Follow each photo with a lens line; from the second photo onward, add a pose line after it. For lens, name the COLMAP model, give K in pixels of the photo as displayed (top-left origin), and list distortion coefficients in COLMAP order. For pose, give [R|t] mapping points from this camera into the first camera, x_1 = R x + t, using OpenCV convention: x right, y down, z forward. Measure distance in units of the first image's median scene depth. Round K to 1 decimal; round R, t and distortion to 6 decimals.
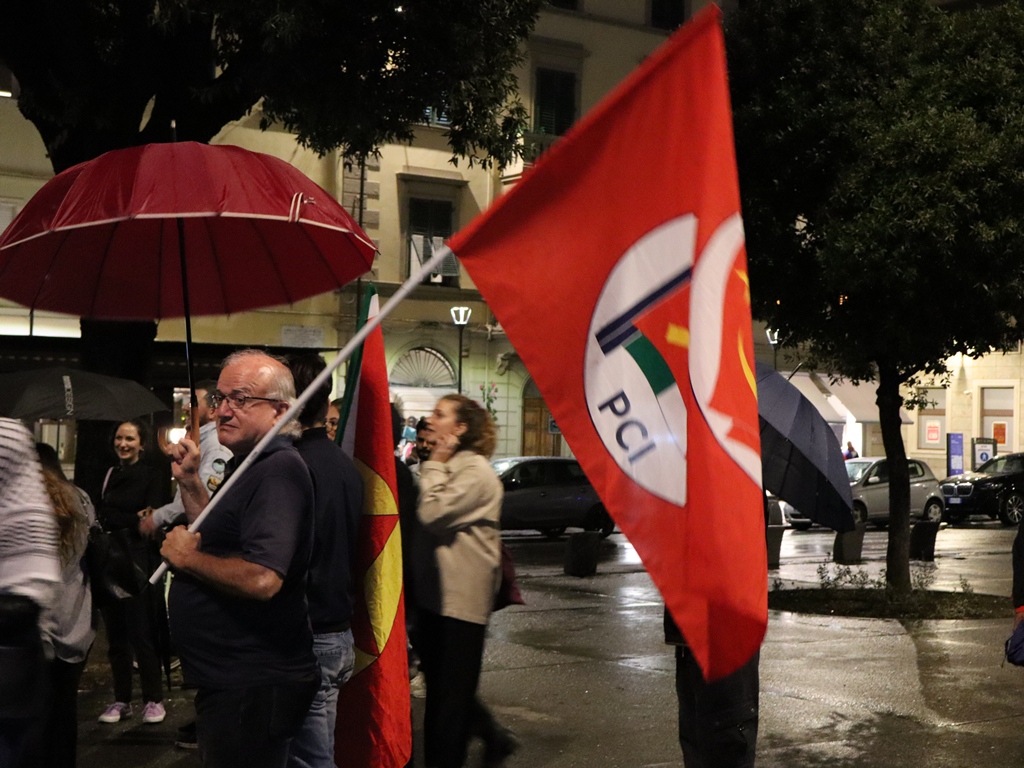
lens RADIAL K [[1485.9, 0, 509.5], [0, 1485.9, 383.0], [0, 0, 1]] dist [-0.000024, 0.000000]
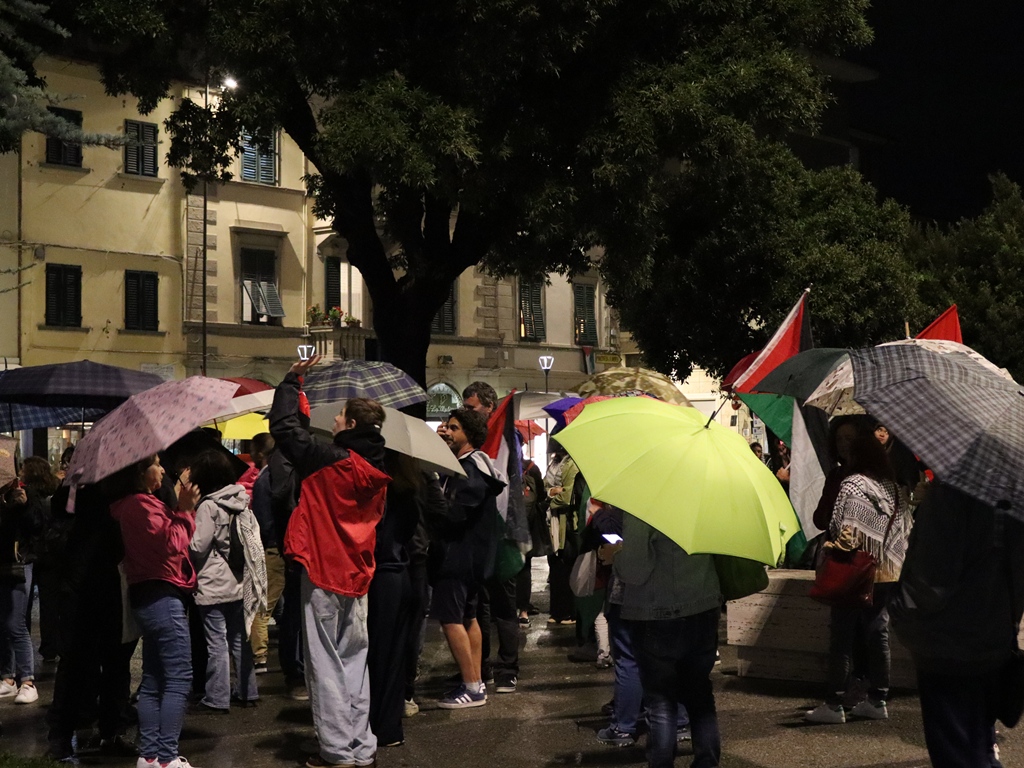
lens RADIAL K [[1483.6, 0, 511.6], [0, 1483.6, 386.2], [0, 0, 1]] dist [0.034834, 0.000000]
pose [[0.976453, -0.022033, 0.214600, -0.415042], [0.024474, 0.999662, -0.008726, -0.016728], [-0.214335, 0.013772, 0.976663, -0.552991]]
